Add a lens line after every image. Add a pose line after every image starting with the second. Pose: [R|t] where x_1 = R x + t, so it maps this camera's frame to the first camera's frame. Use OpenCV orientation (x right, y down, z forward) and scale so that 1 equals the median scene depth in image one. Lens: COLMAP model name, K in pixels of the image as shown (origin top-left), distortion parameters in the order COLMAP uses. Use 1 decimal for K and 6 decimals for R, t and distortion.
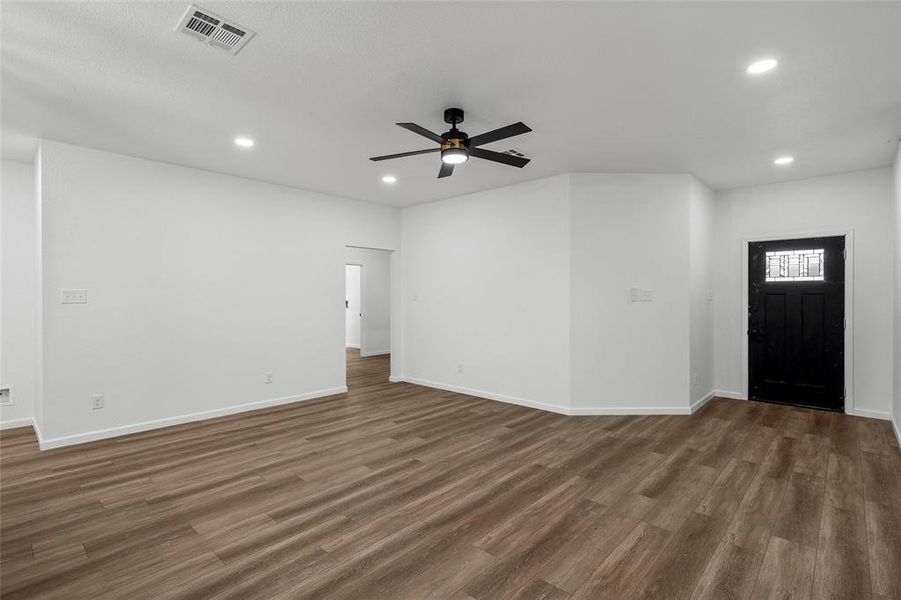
lens RADIAL K [[432.8, 0, 444.3], [0, 432.8, 302.6], [0, 0, 1]] dist [-0.003260, 0.000987]
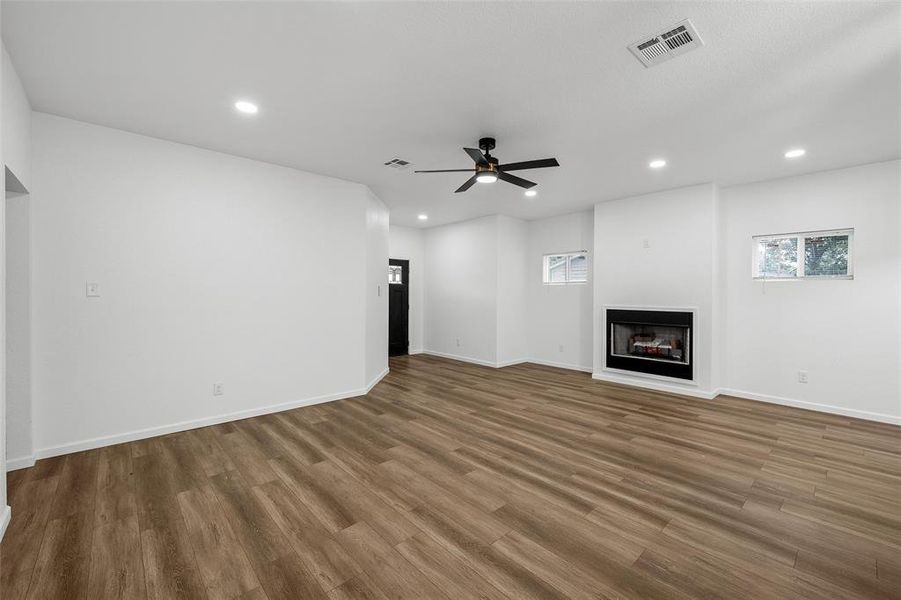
lens RADIAL K [[377.9, 0, 465.1], [0, 377.9, 294.0], [0, 0, 1]] dist [0.002101, -0.000009]
pose [[0.043500, -0.001172, 0.999053, -1.052803], [0.006328, 0.999980, 0.000897, -0.011718], [-0.999033, 0.006283, 0.043507, 1.016130]]
